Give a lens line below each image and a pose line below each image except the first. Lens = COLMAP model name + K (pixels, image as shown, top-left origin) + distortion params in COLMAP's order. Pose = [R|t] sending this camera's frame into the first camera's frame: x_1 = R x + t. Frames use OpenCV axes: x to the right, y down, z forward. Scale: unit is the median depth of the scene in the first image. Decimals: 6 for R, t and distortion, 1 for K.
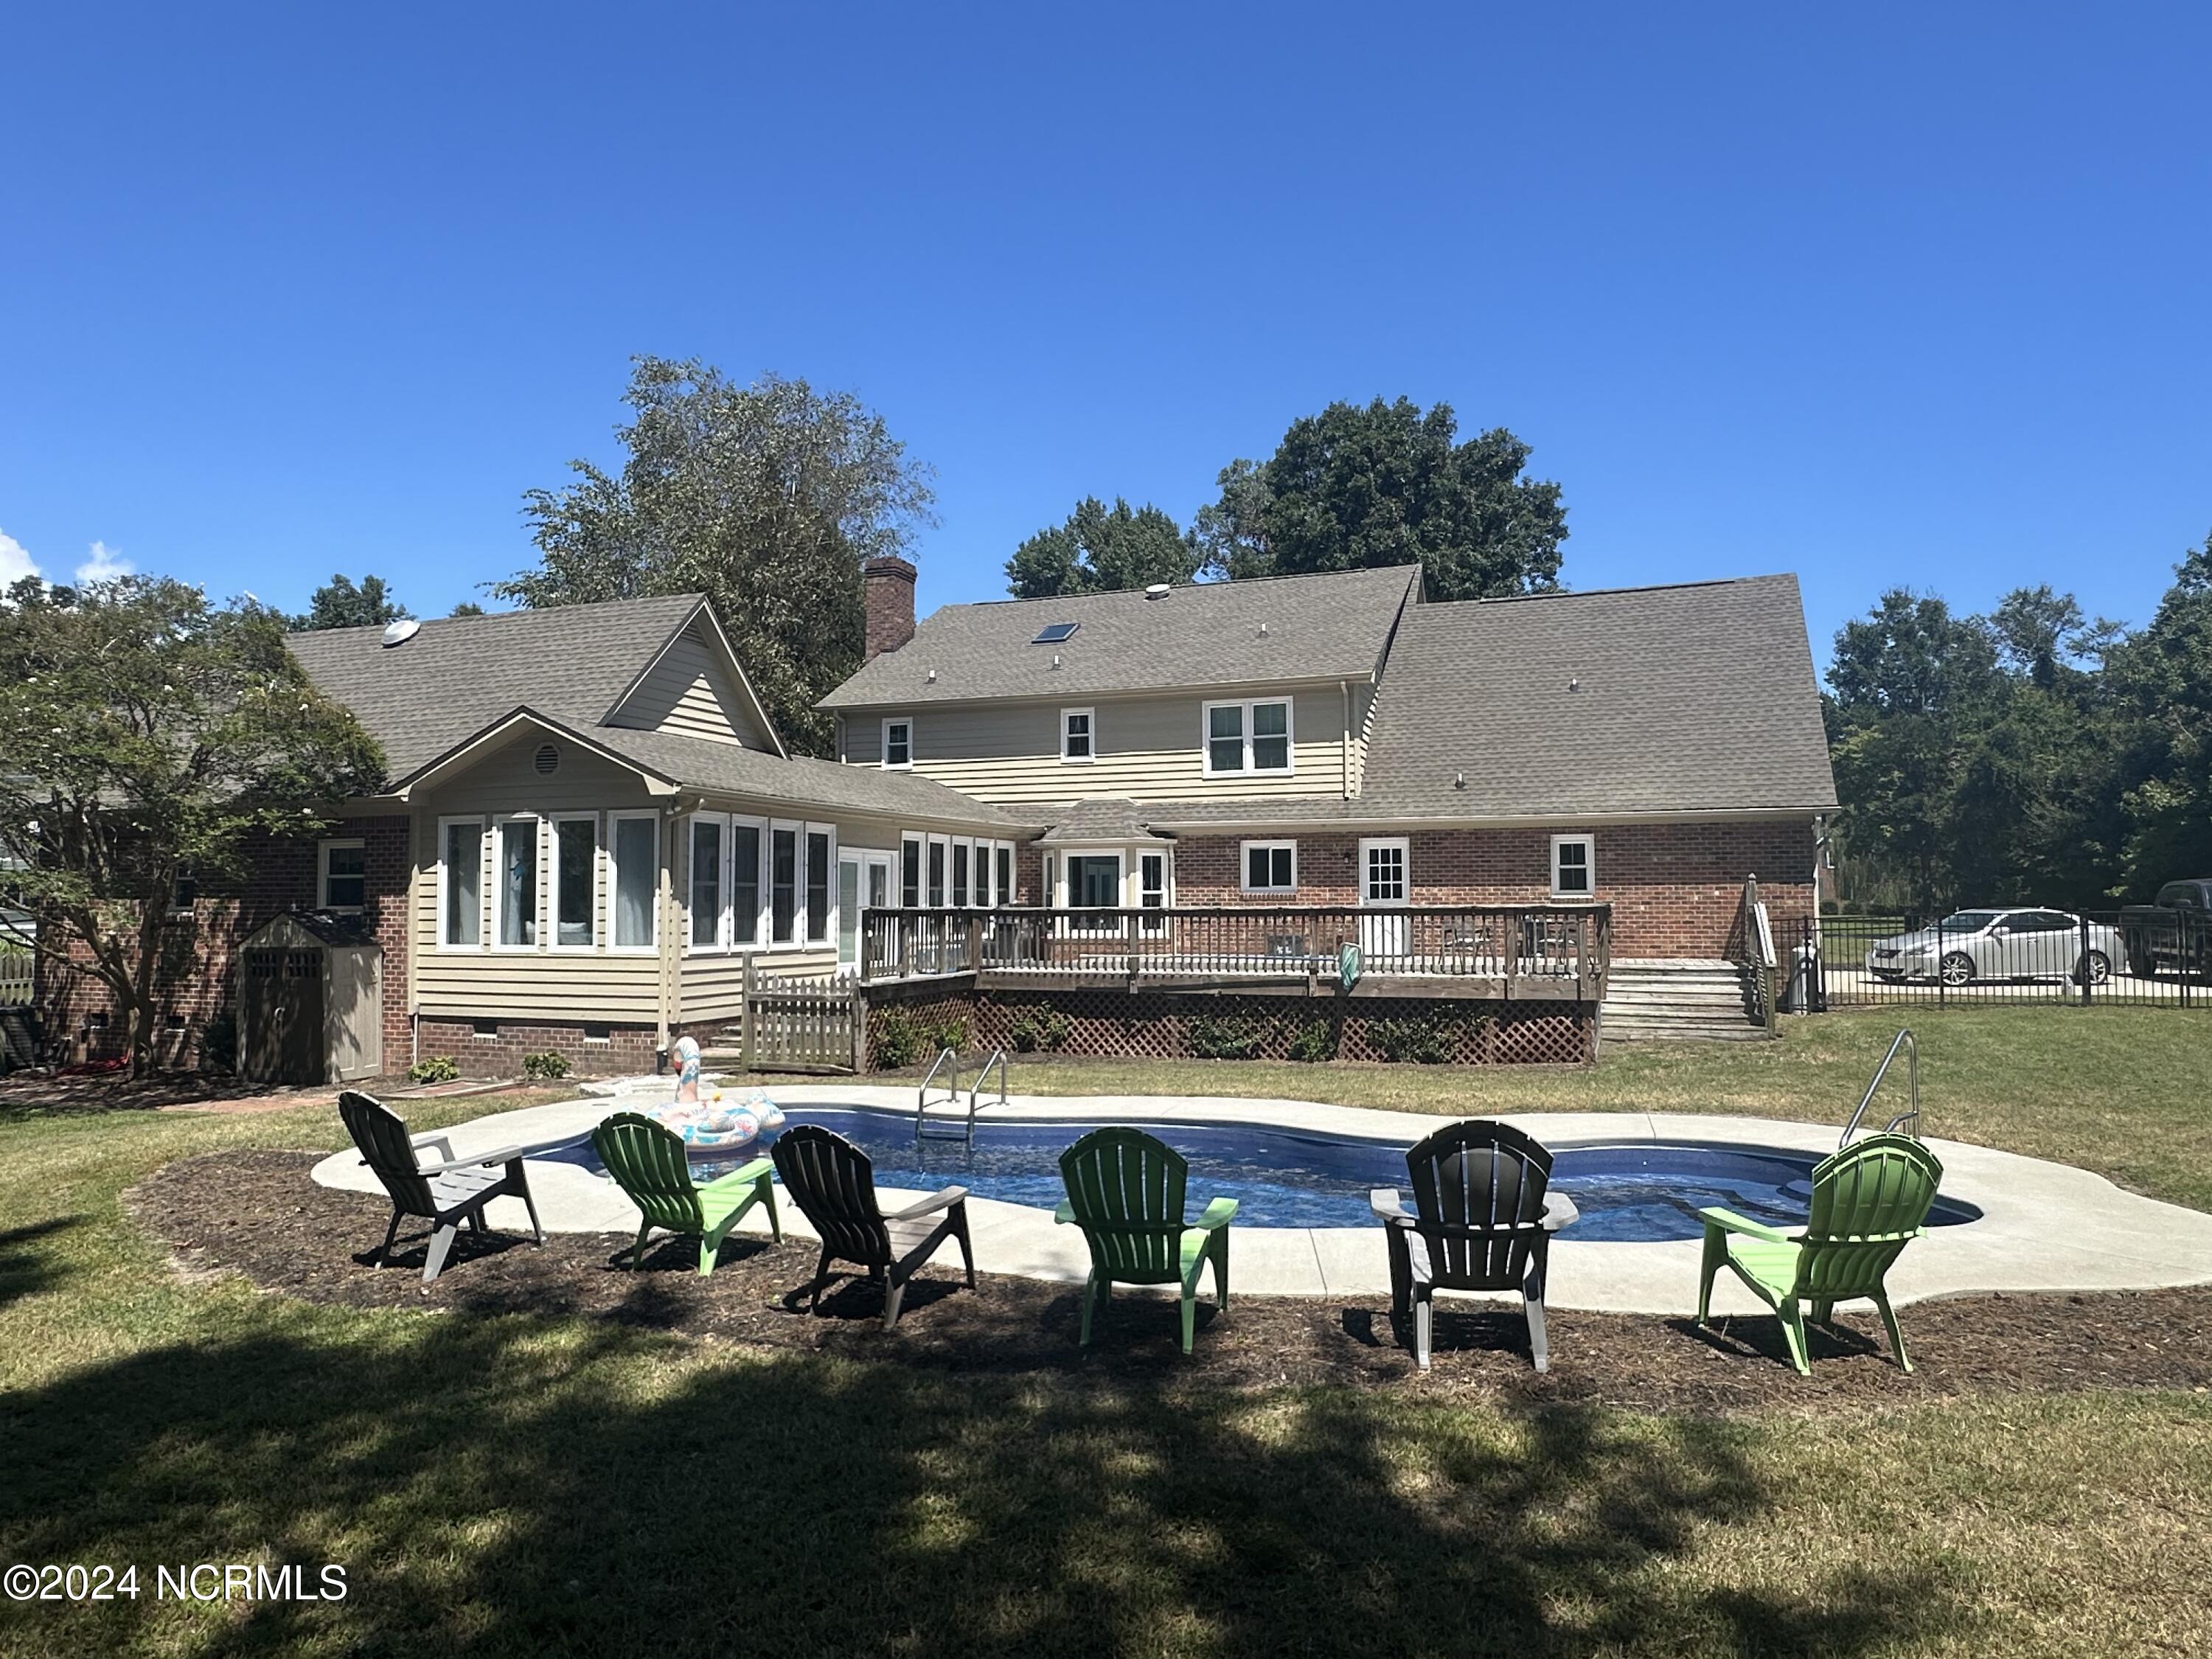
lens RADIAL K [[1385.1, 0, 1106.0], [0, 1385.1, 829.5], [0, 0, 1]] dist [-0.003833, -0.000599]
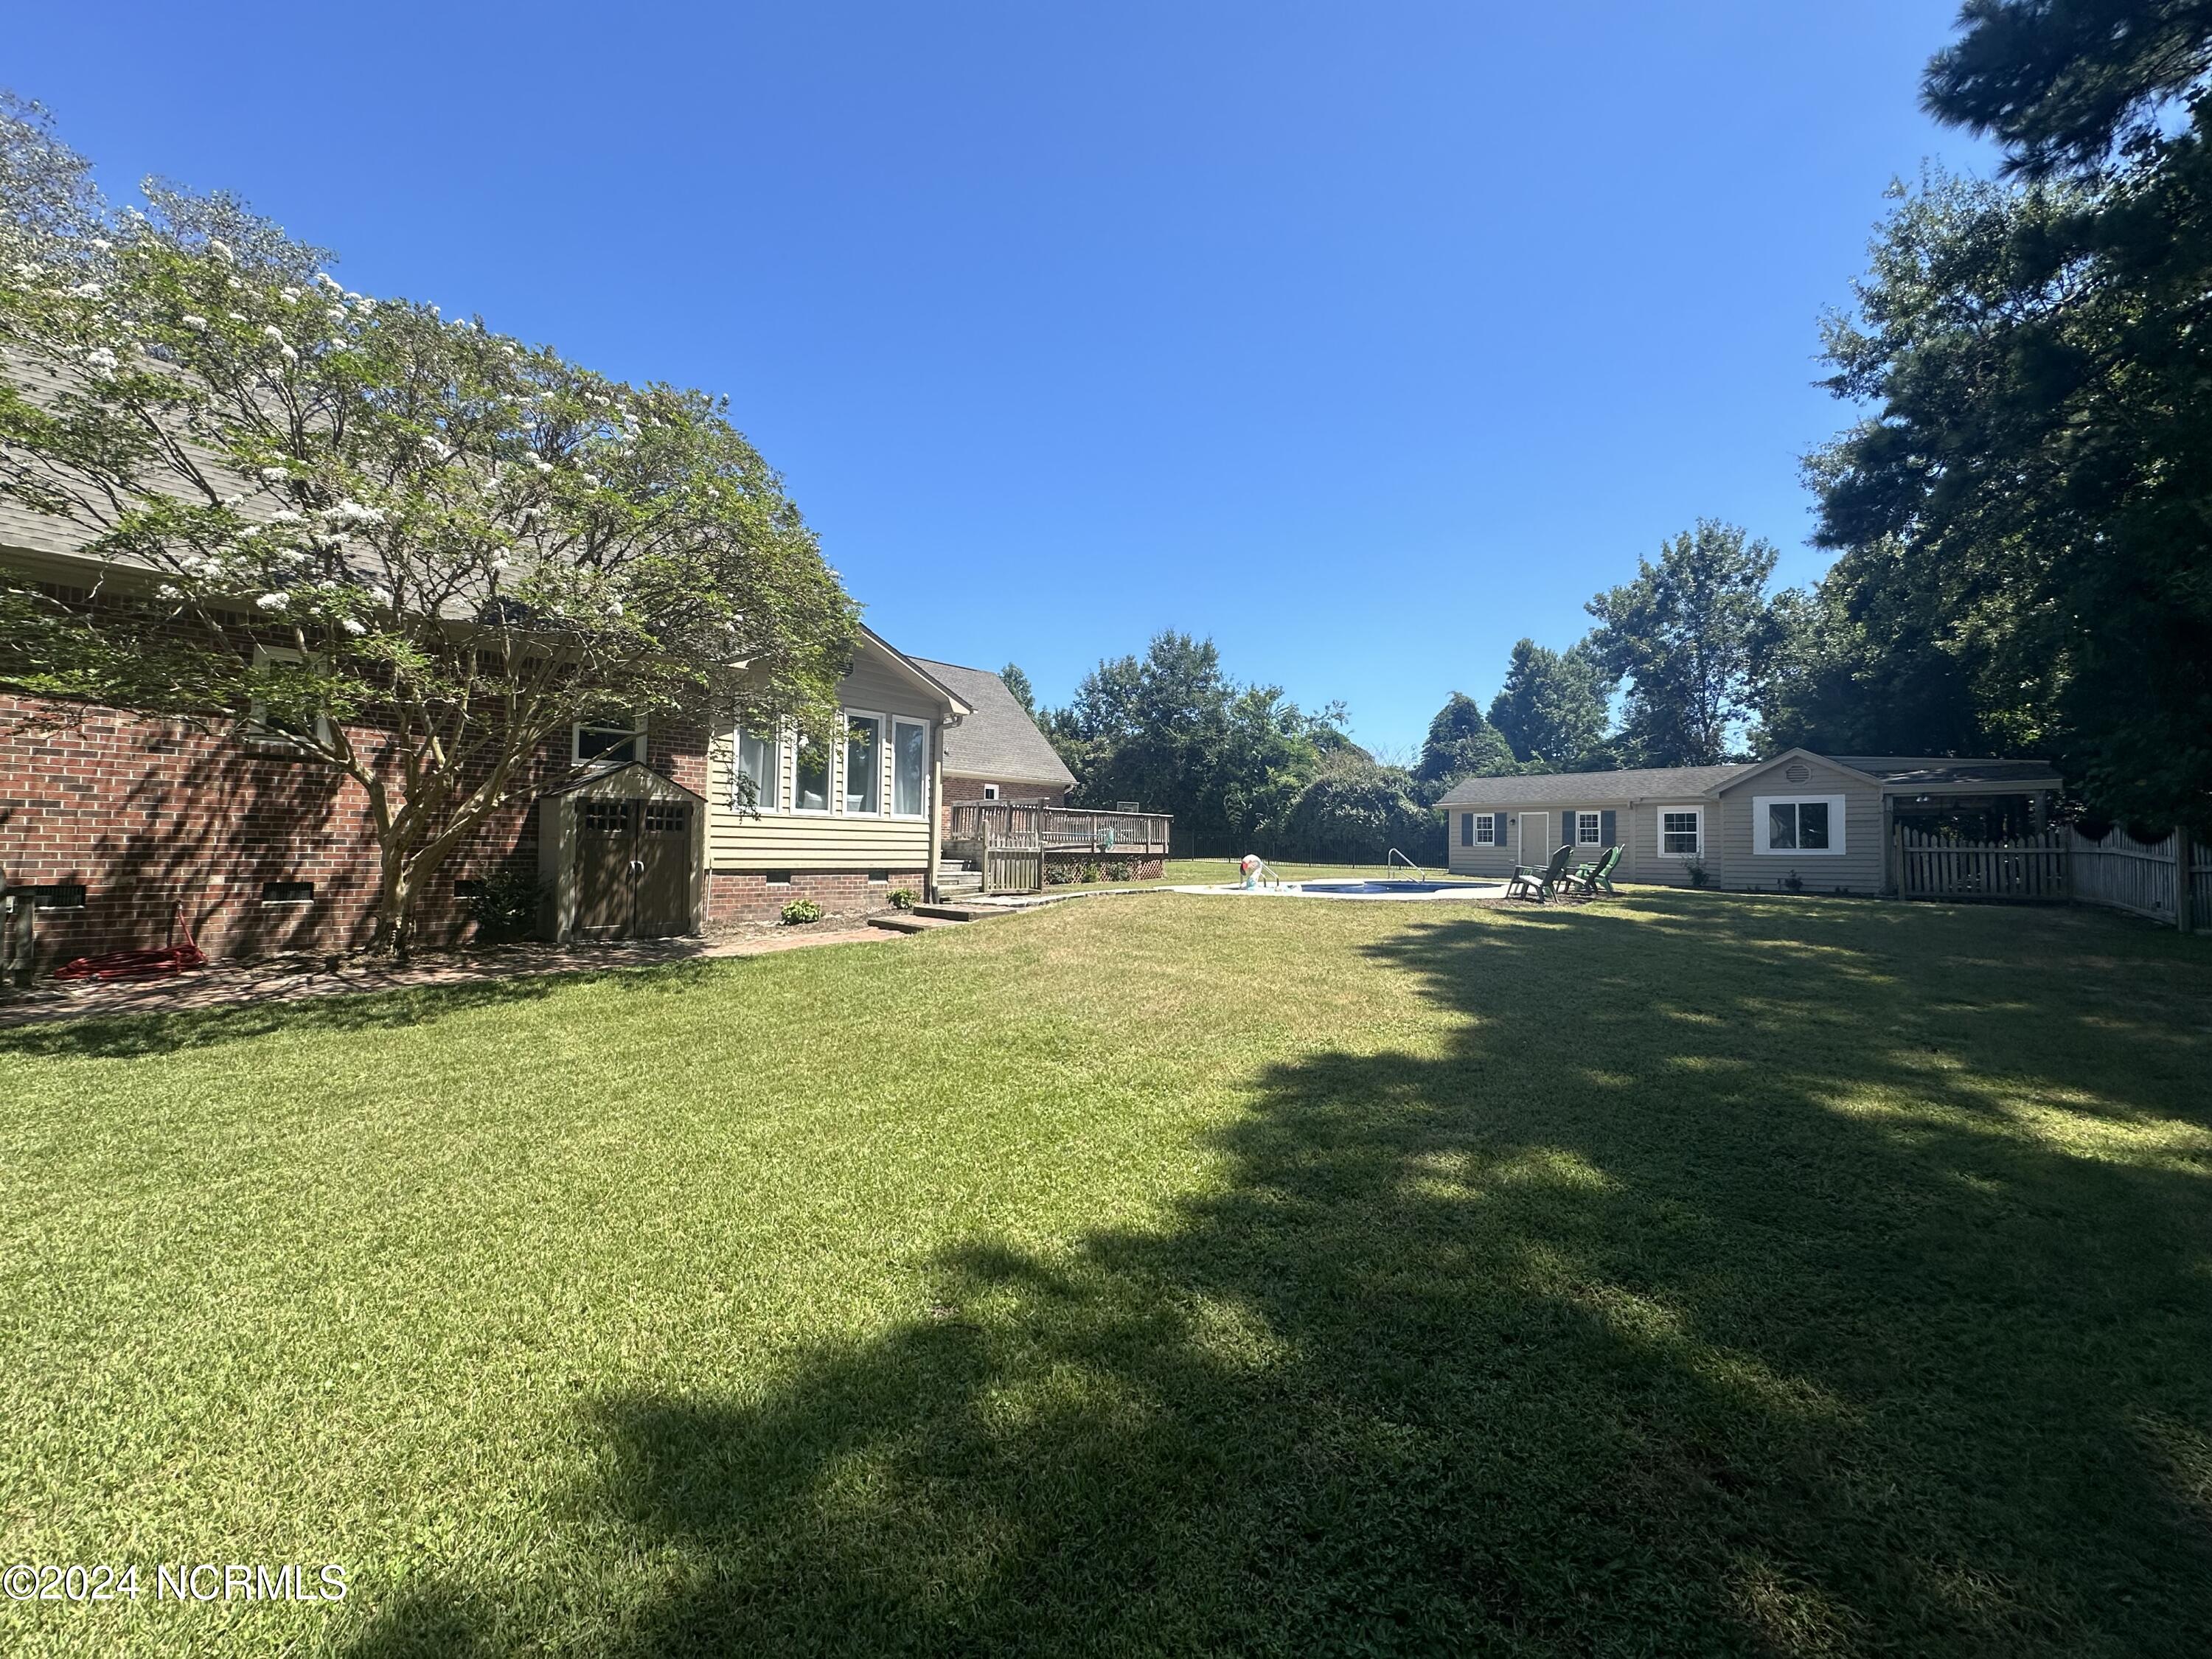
lens RADIAL K [[881.1, 0, 1100.3], [0, 881.1, 823.4], [0, 0, 1]] dist [-0.002532, 0.000222]
pose [[0.344996, 0.038931, 0.937796, -1.038523], [-0.070211, 0.997411, -0.015577, 0.087657], [-0.935974, -0.060470, 0.346836, 0.474905]]
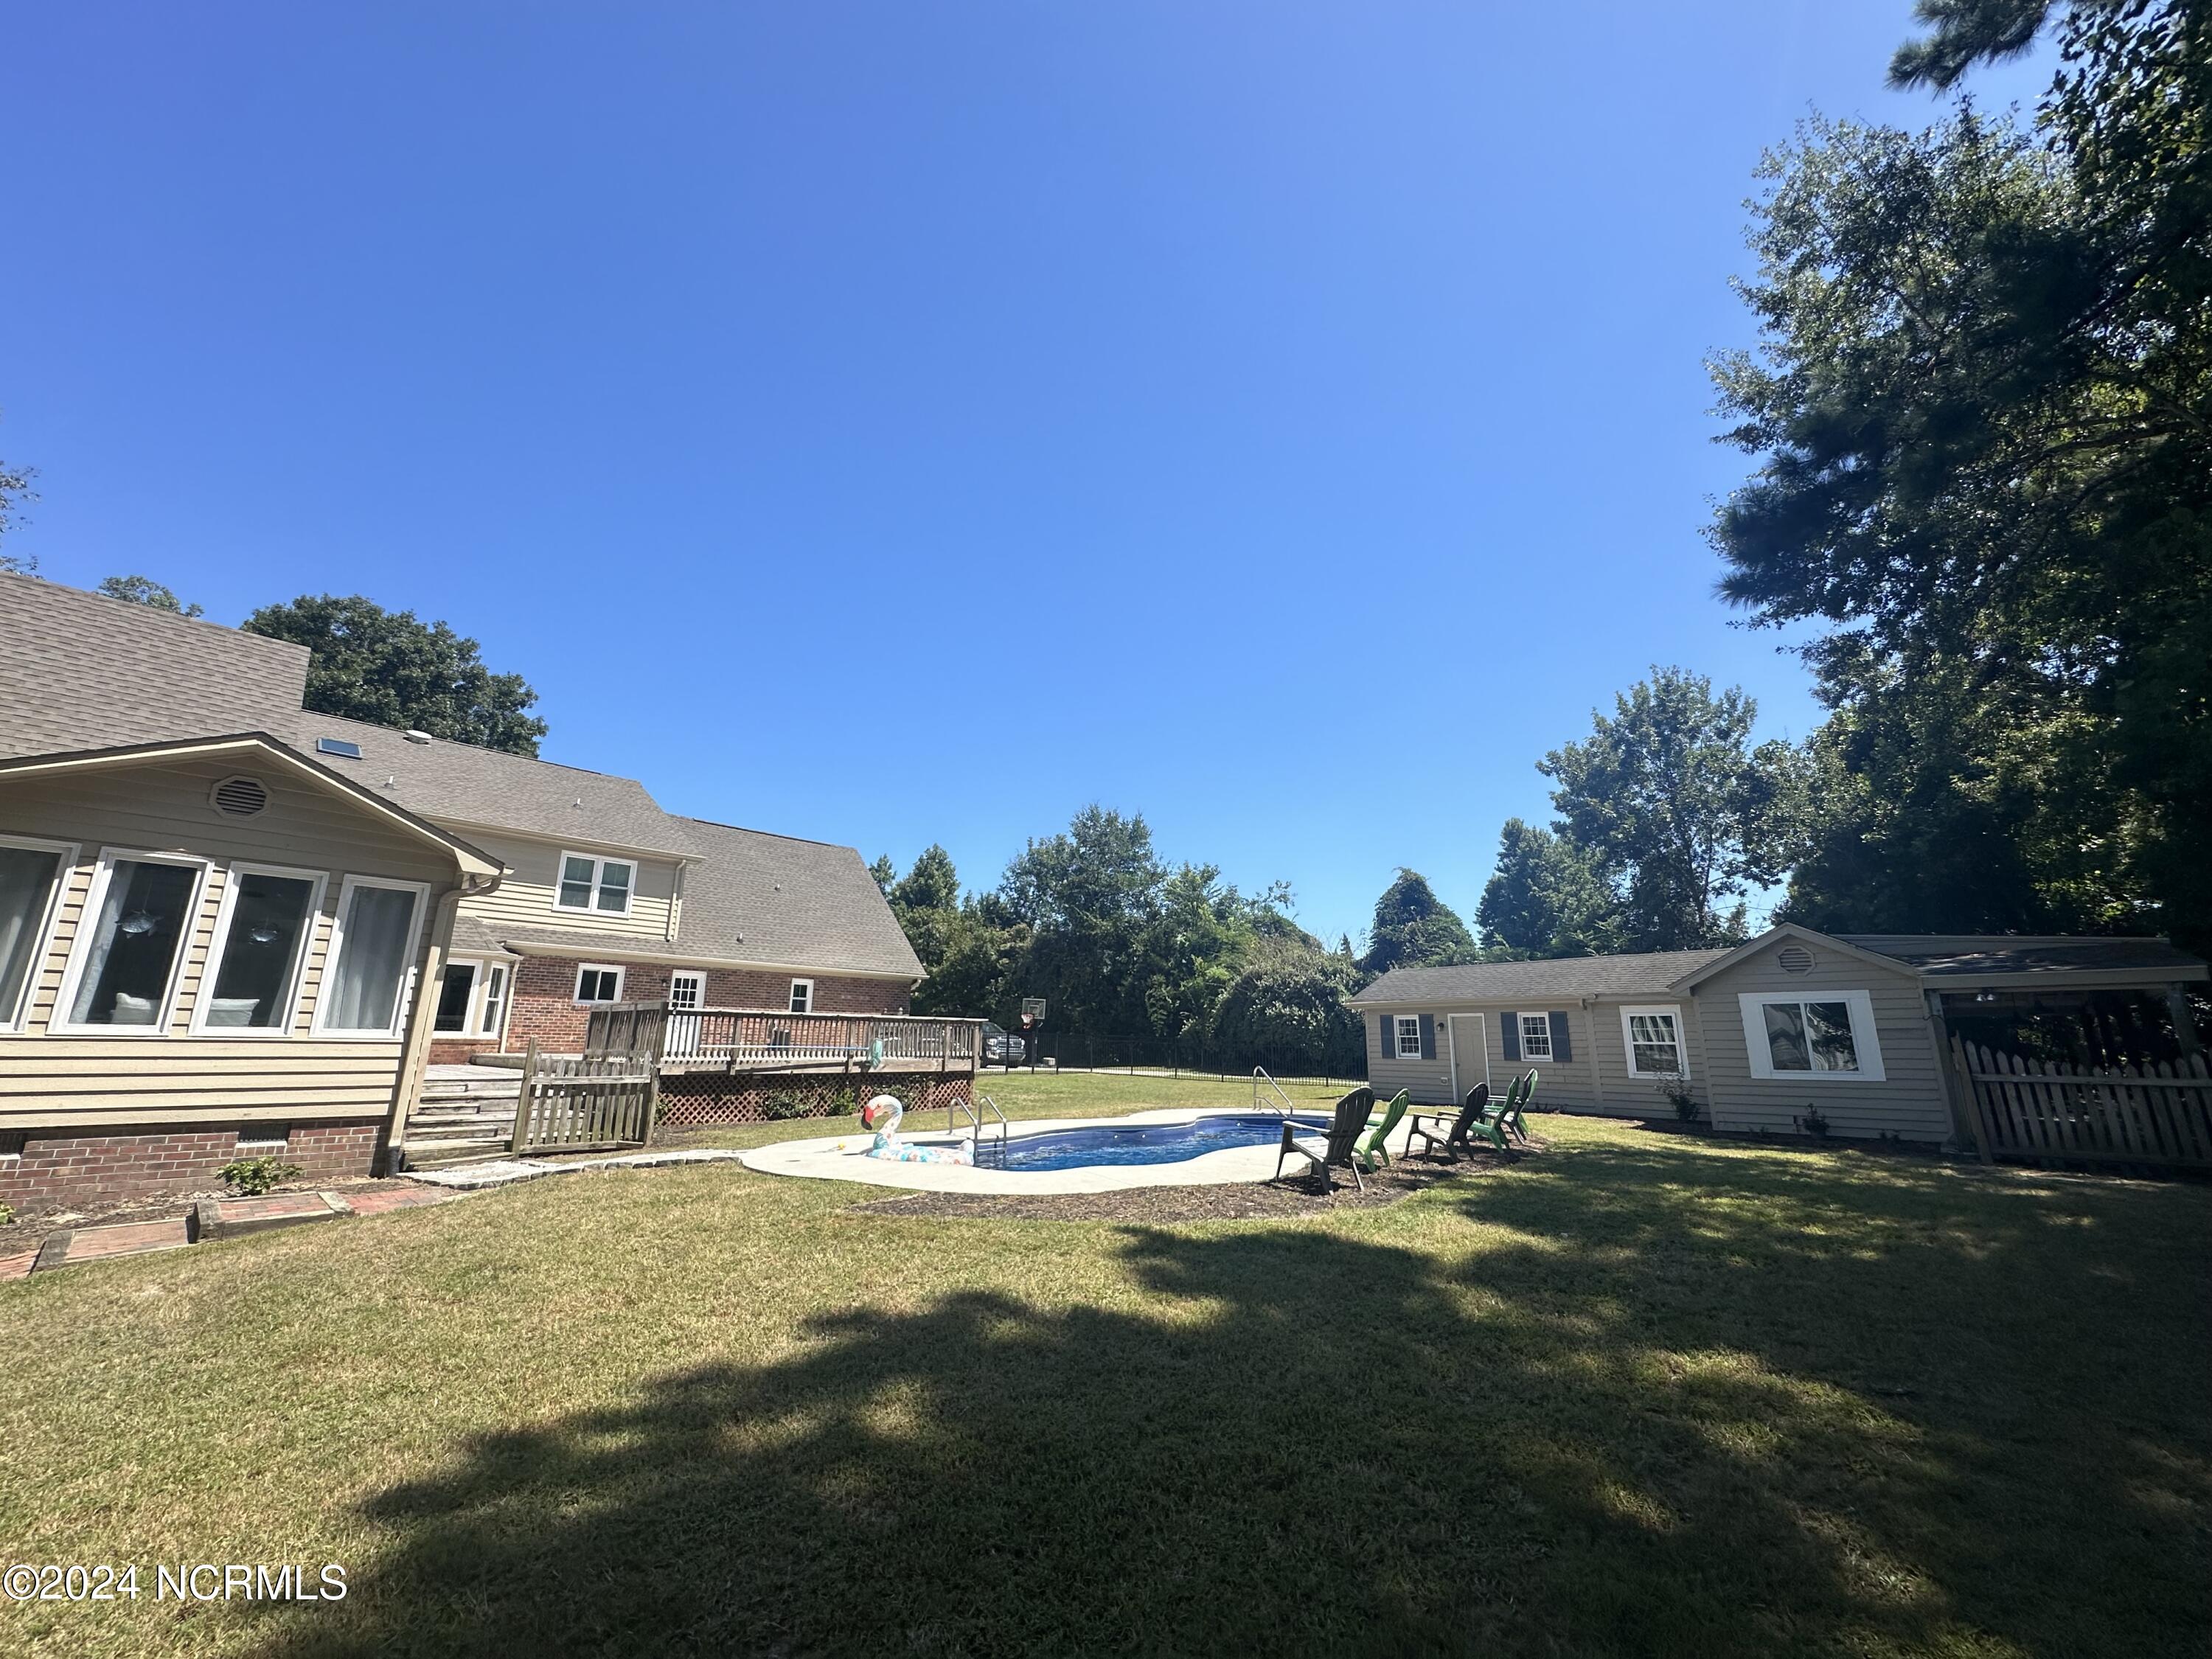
lens RADIAL K [[881.1, 0, 1100.3], [0, 881.1, 823.4], [0, 0, 1]] dist [-0.002532, 0.000222]
pose [[0.372780, 0.236936, 0.897160, -0.658739], [-0.067883, 0.971224, -0.228289, 0.048922], [-0.925434, 0.024200, 0.378136, 0.314246]]
